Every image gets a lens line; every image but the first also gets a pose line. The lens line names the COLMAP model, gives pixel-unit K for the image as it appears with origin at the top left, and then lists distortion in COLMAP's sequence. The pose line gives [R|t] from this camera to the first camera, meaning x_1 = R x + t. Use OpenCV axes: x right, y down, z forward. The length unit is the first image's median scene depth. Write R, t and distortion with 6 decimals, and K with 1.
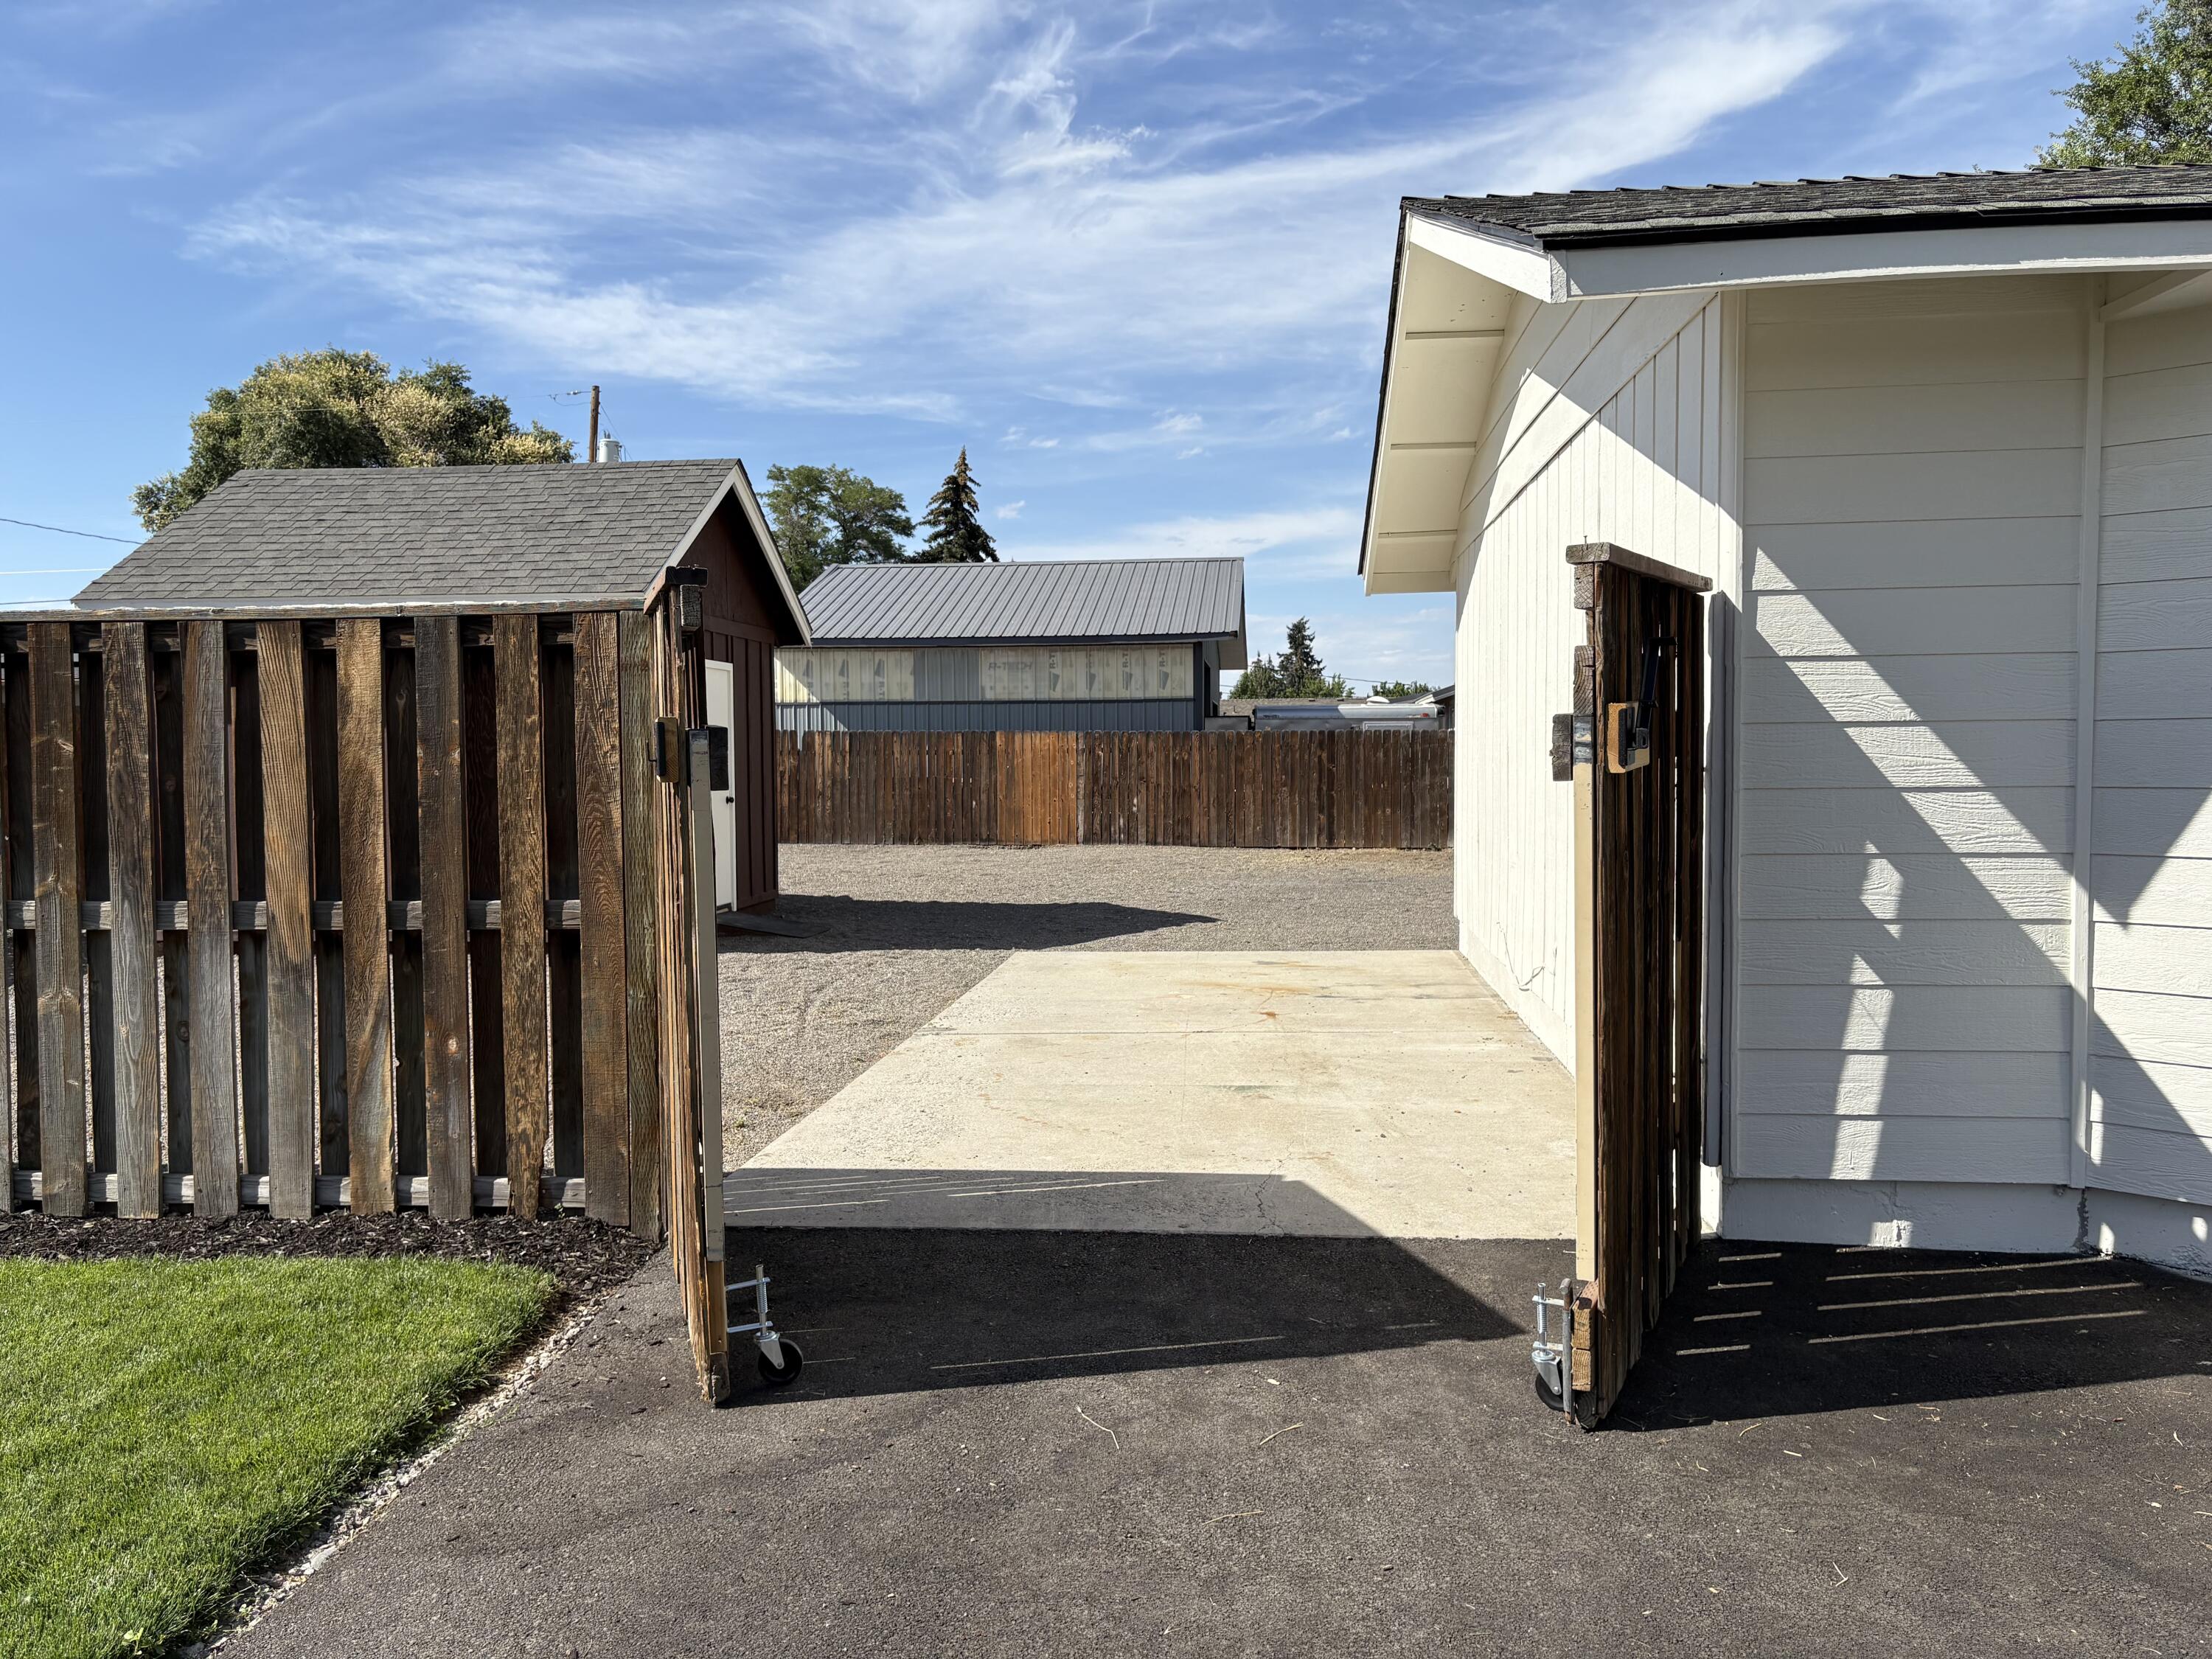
lens RADIAL K [[1671.5, 0, 1097.5], [0, 1671.5, 842.2], [0, 0, 1]] dist [0.046704, -0.043332]
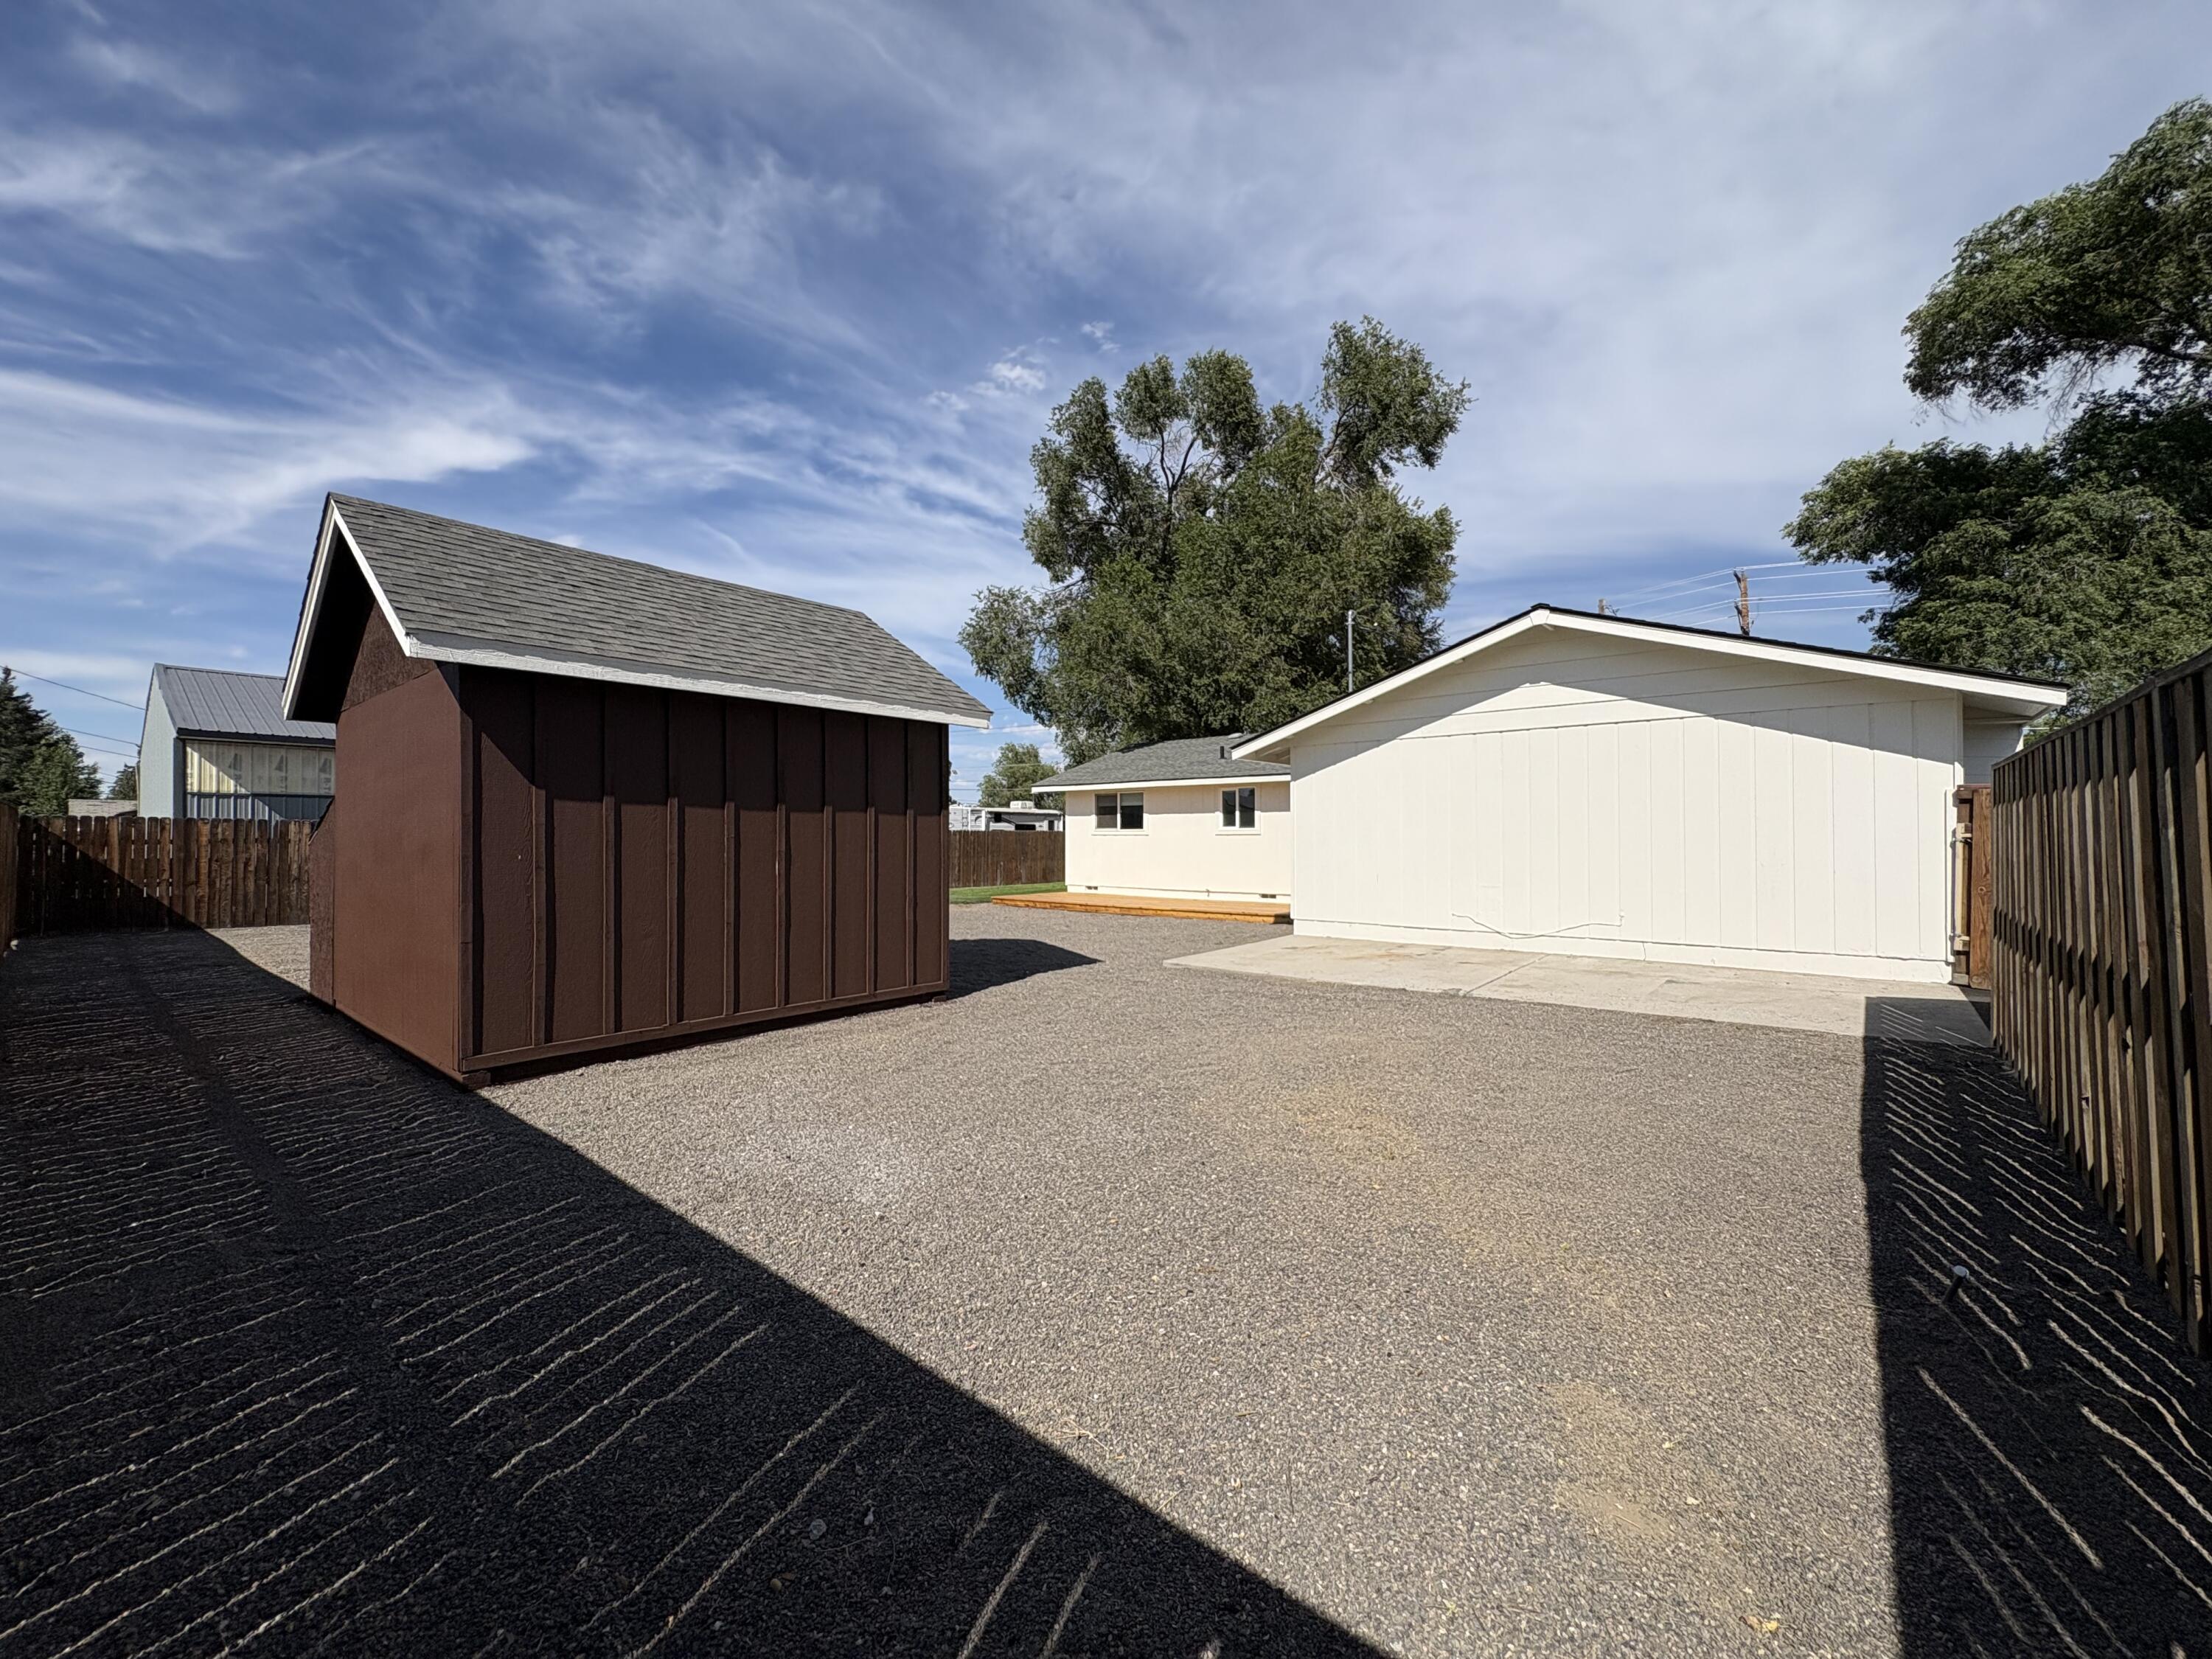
lens RADIAL K [[883.8, 0, 1095.3], [0, 883.8, 807.0], [0, 0, 1]] dist [0.001156, -0.000191]
pose [[0.548340, 0.034559, 0.835541, -0.178353], [0.045382, 0.996444, -0.070997, -0.005285], [-0.835023, 0.076849, 0.544822, 0.125062]]
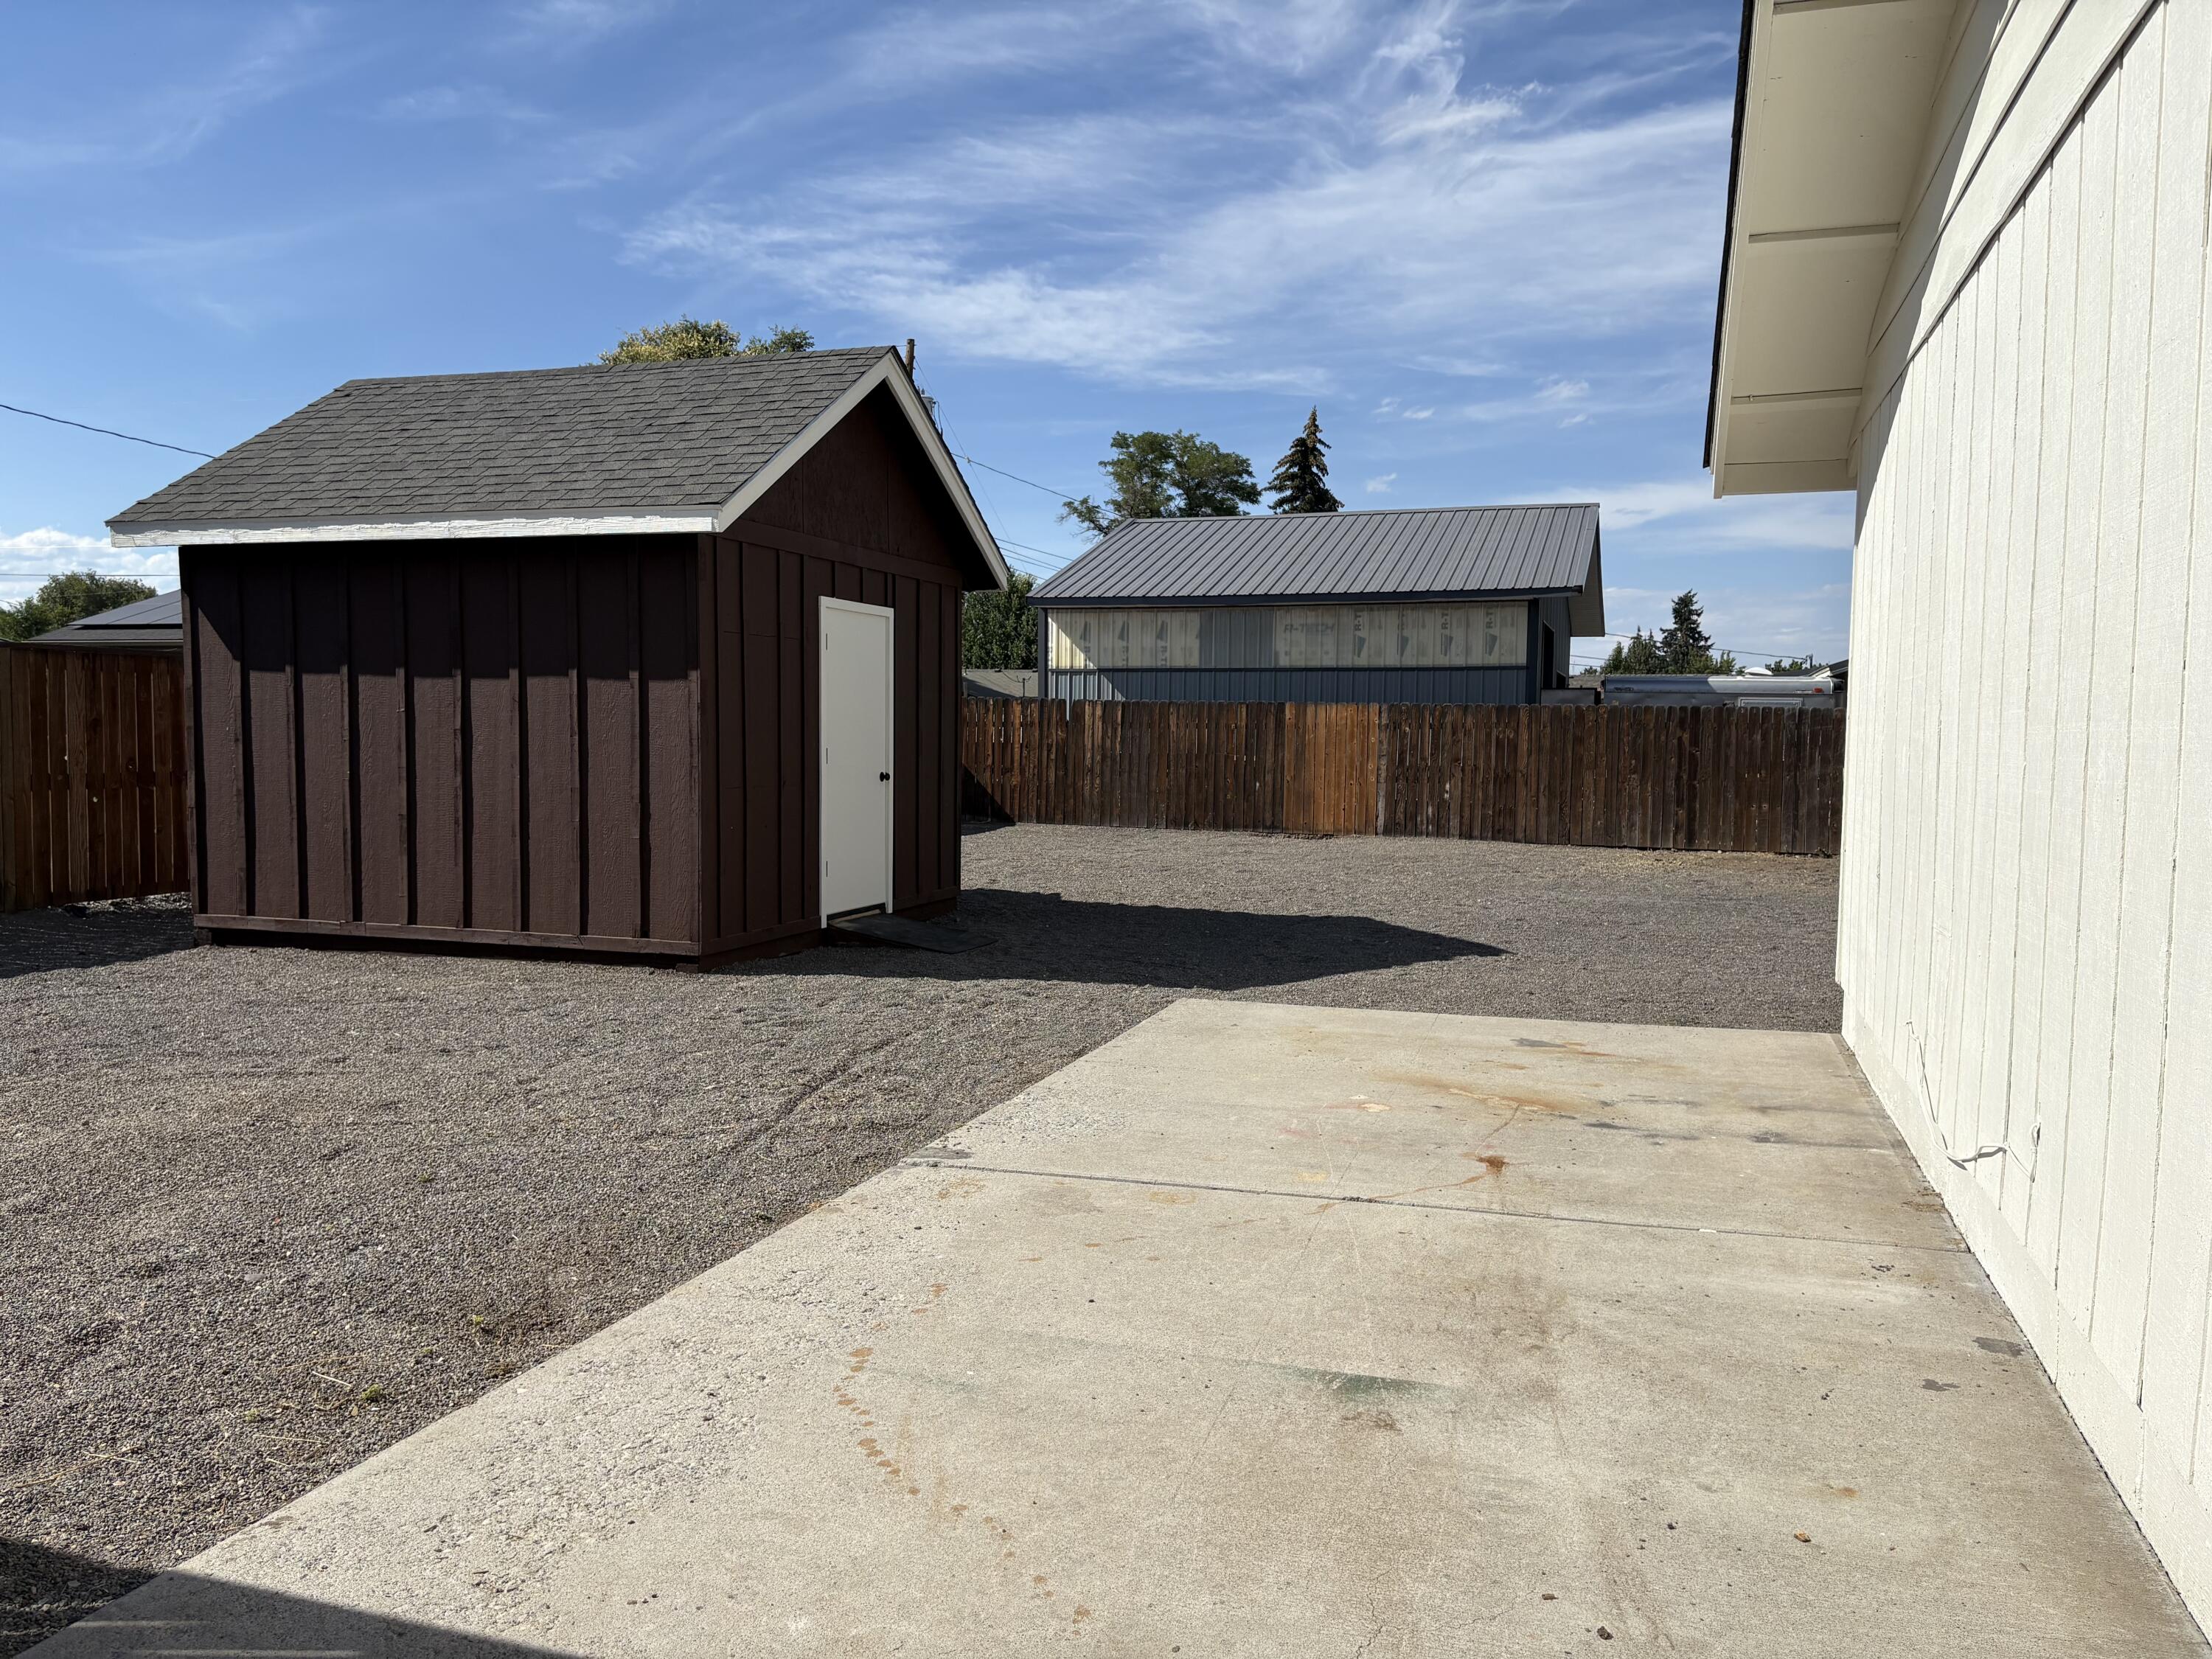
lens RADIAL K [[1671.5, 0, 1110.0], [0, 1671.5, 826.2], [0, 0, 1]] dist [0.046704, -0.043332]
pose [[0.978177, 0.029956, -0.205604, 0.014687], [-0.029072, 0.999551, 0.007318, -0.002814], [0.205731, -0.001181, 0.978608, 0.063600]]
